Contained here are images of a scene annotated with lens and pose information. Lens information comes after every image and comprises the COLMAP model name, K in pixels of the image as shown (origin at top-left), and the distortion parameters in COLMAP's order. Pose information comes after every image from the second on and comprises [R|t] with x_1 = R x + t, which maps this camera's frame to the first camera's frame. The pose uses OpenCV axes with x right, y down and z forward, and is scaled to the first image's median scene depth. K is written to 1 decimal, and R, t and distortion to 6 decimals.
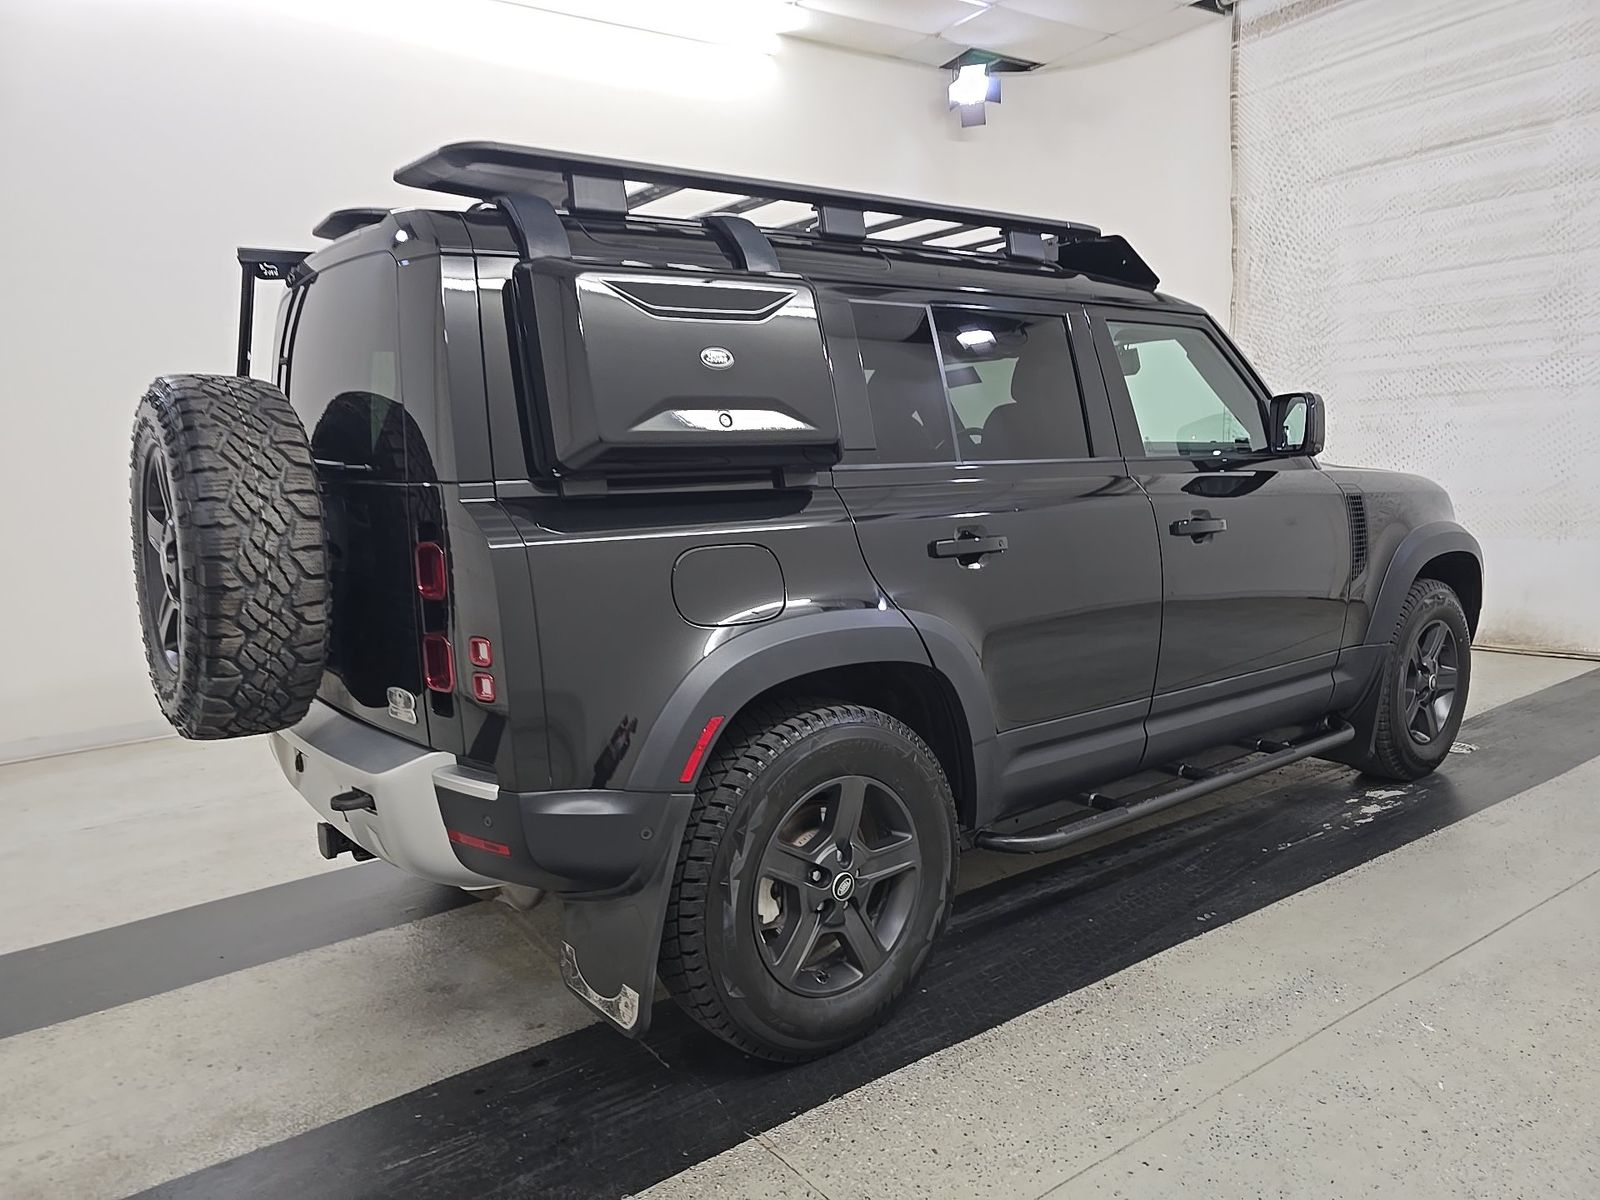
lens RADIAL K [[1058.9, 0, 801.4], [0, 1058.9, 590.2], [0, 0, 1]] dist [0.027185, -0.029317]
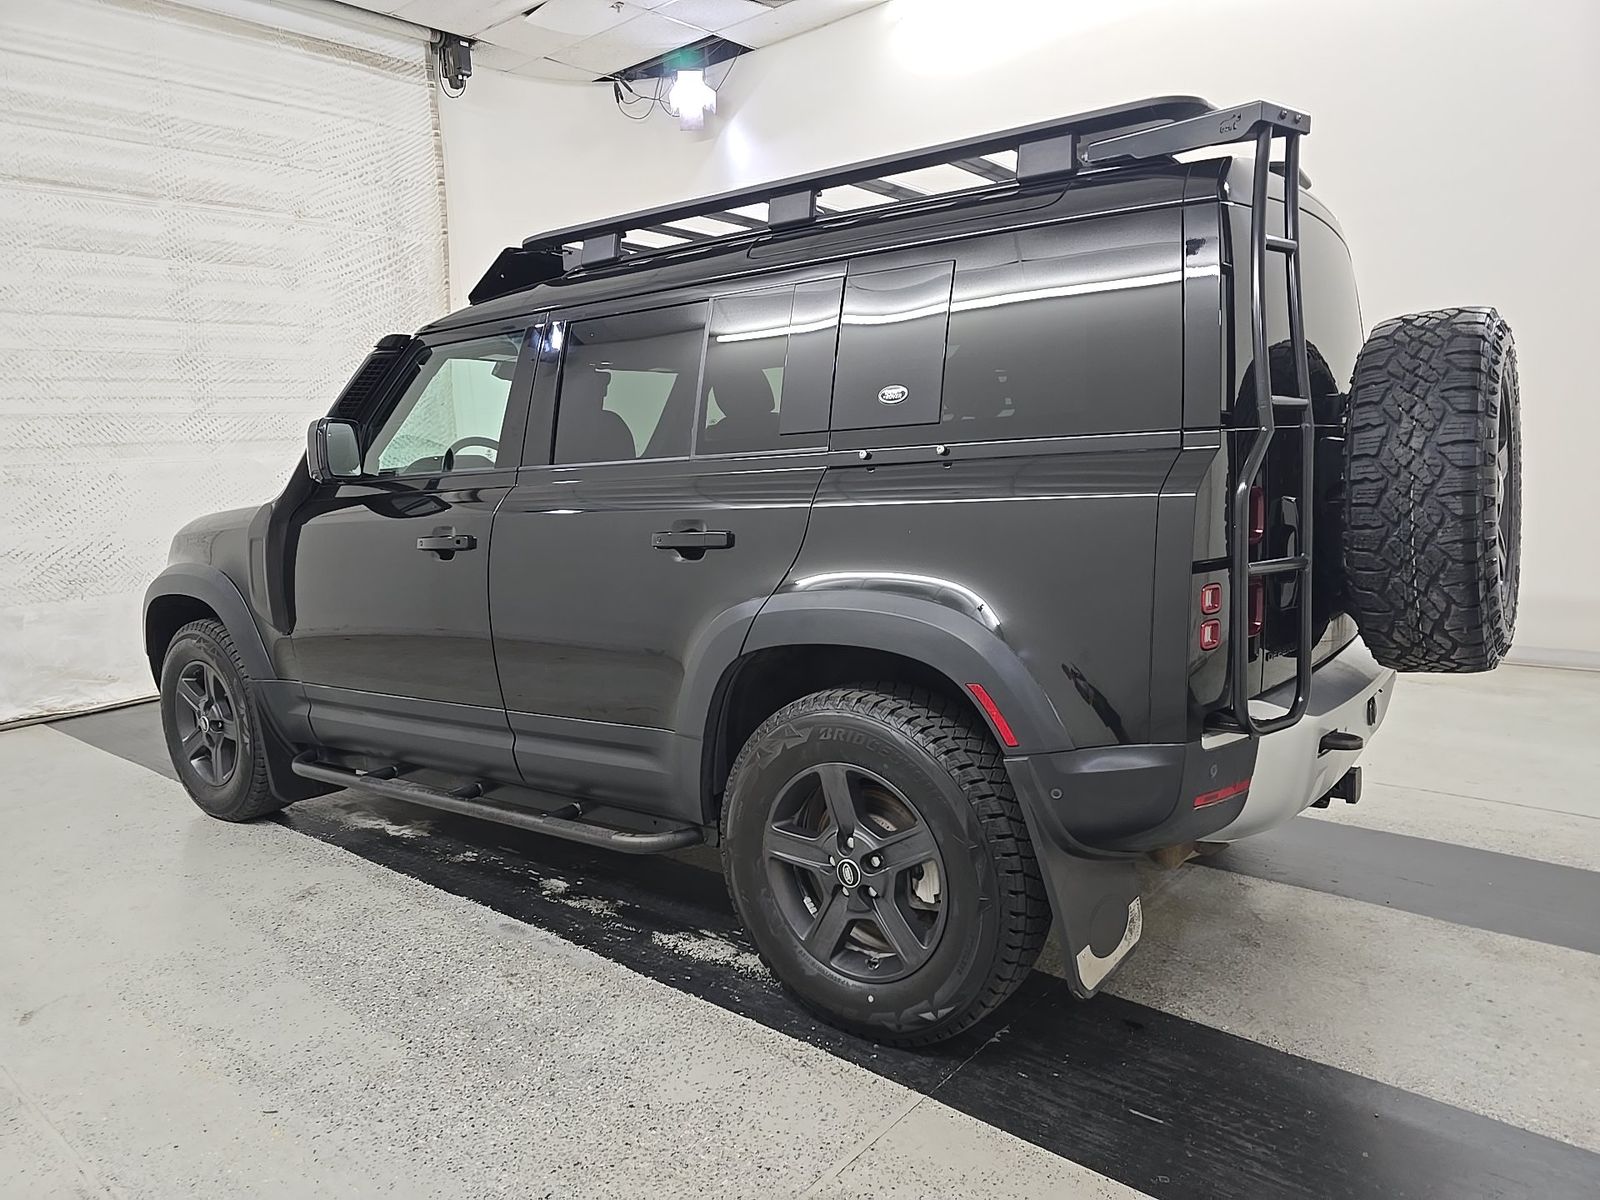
lens RADIAL K [[1058.9, 0, 801.4], [0, 1058.9, 590.2], [0, 0, 1]] dist [0.027185, -0.029317]
pose [[-0.236397, -0.071781, 0.969001, -0.527388], [0.181427, 0.976468, 0.116595, -0.058778], [-0.954568, 0.203365, -0.217811, 0.692591]]
